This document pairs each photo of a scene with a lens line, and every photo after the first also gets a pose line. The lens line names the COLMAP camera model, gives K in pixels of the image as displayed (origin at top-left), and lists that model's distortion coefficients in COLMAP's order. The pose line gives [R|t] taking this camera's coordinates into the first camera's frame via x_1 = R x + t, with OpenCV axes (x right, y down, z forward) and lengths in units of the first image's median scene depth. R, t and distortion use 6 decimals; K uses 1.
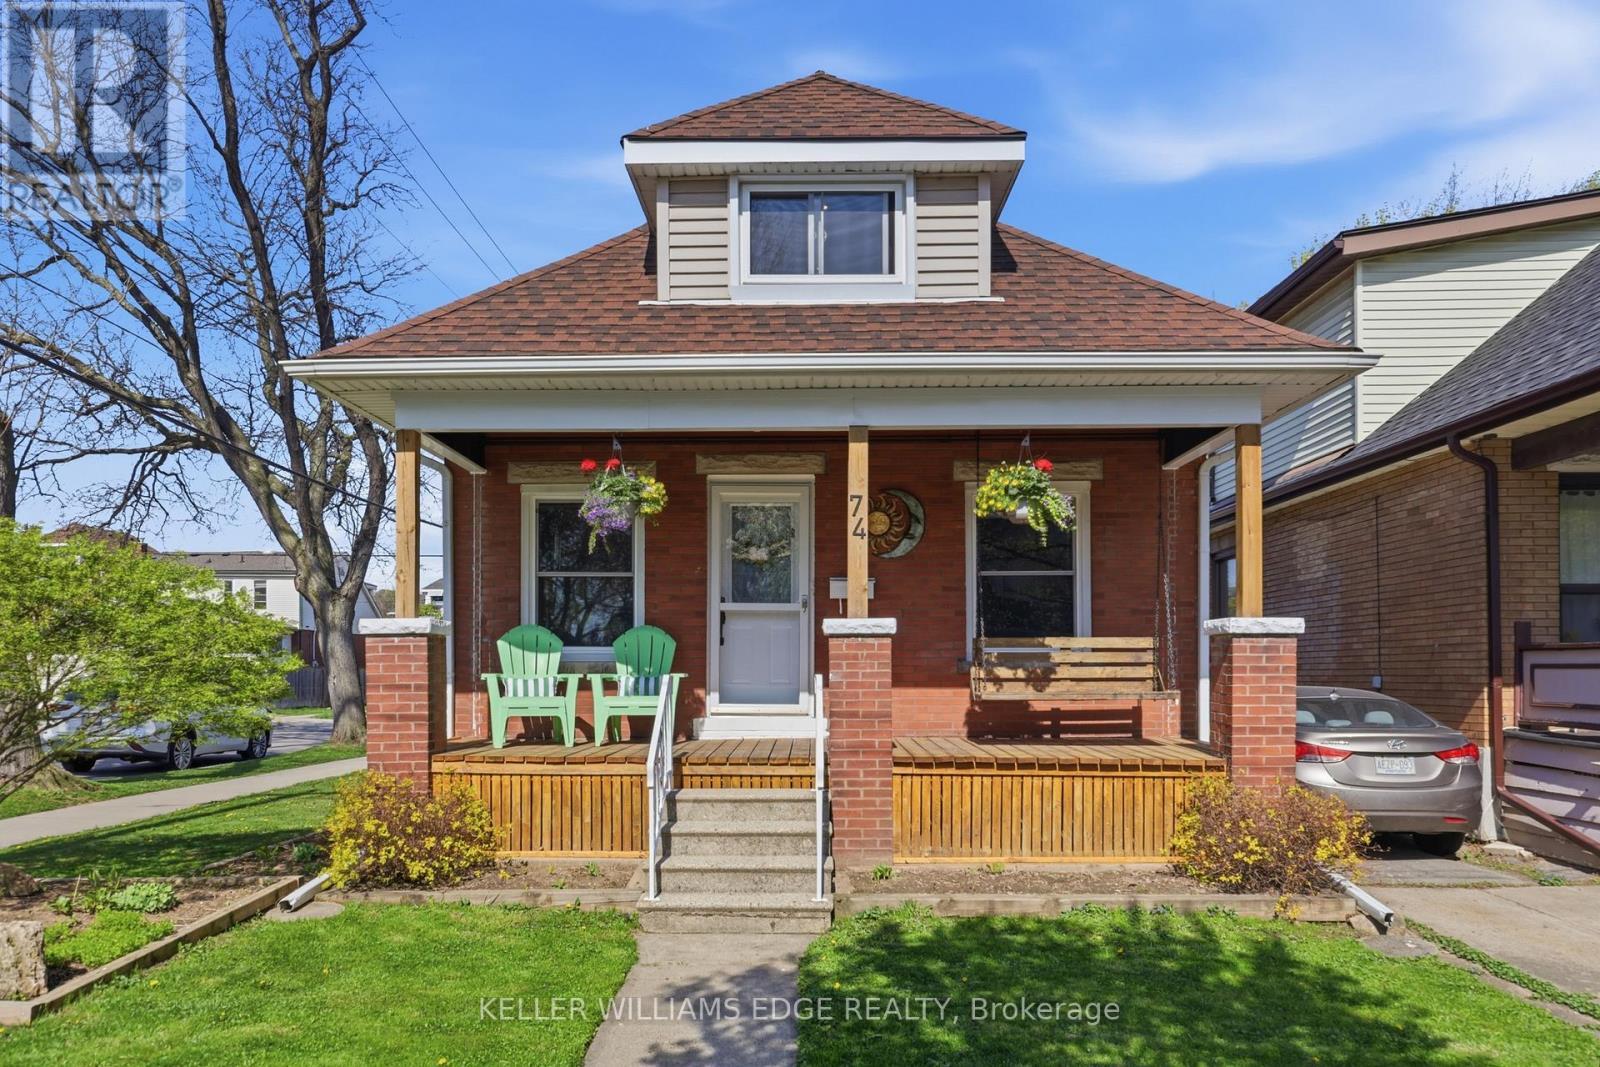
lens RADIAL K [[1129.8, 0, 798.8], [0, 1129.8, 662.0], [0, 0, 1]] dist [0.001667, -0.001869]
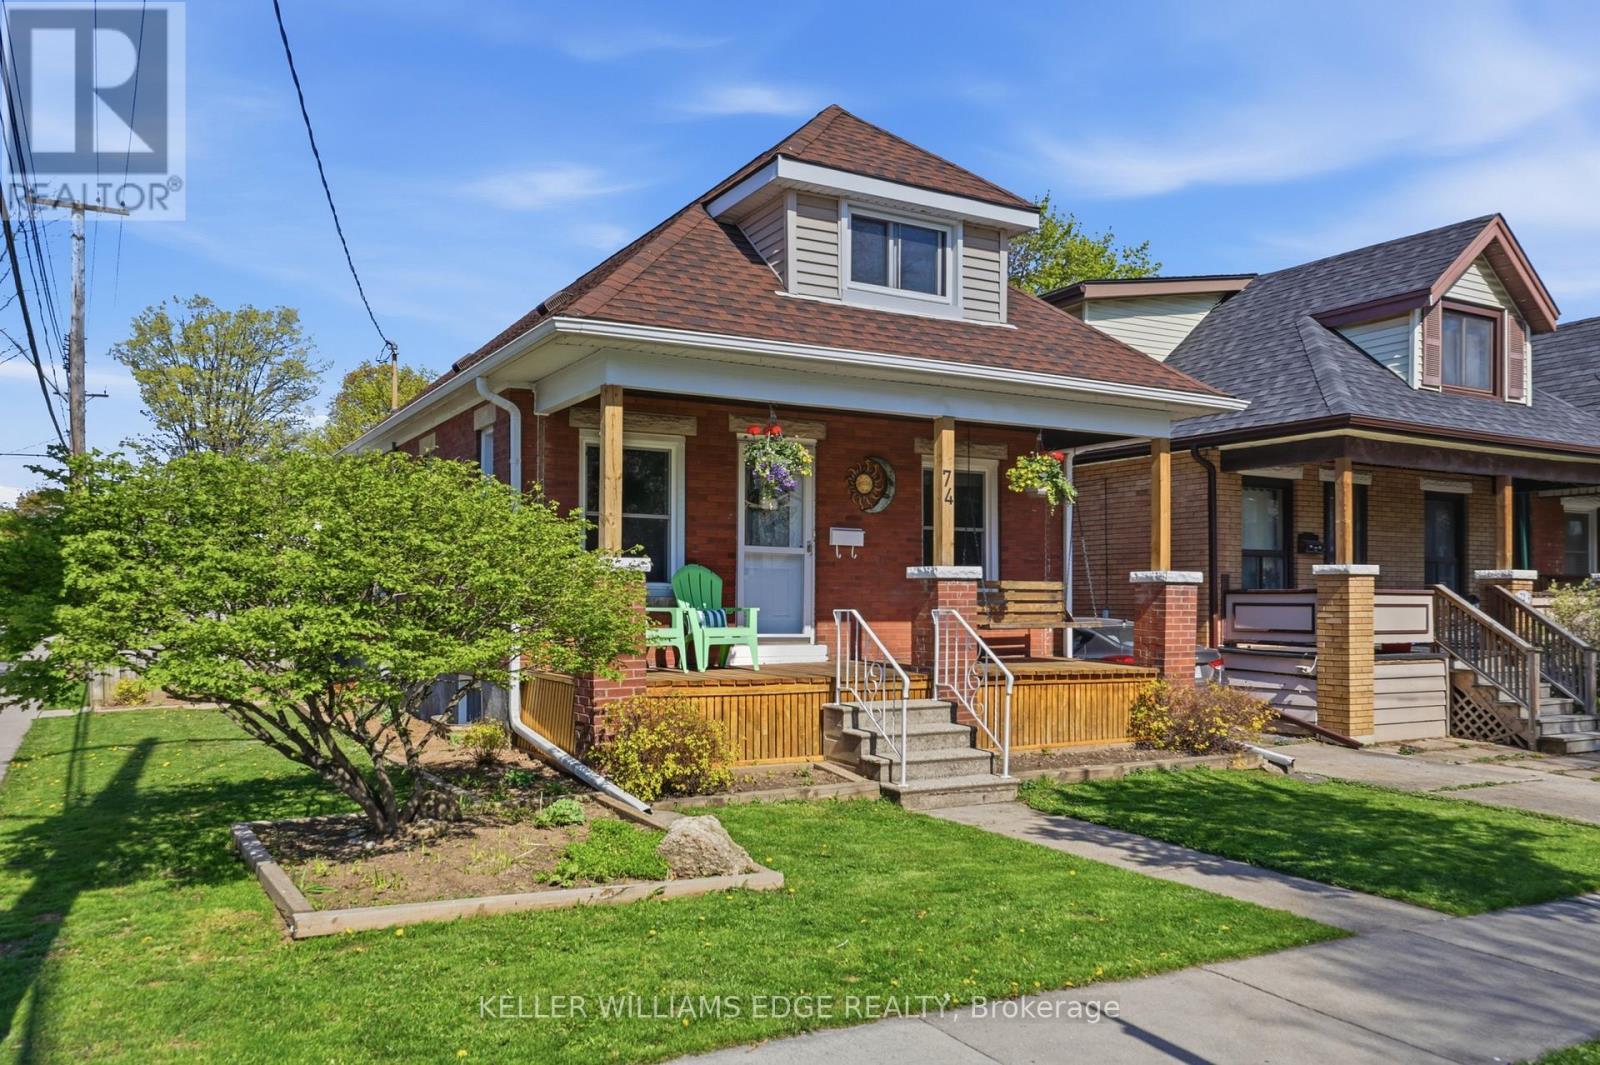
lens RADIAL K [[1214.4, 0, 797.5], [0, 1214.4, 587.2], [0, 0, 1]] dist [-0.001386, -0.000564]
pose [[0.861007, 0.011288, 0.508468, -0.757143], [-0.009936, 0.999936, -0.005375, -0.004886], [-0.508497, -0.000424, 0.861064, -0.099904]]
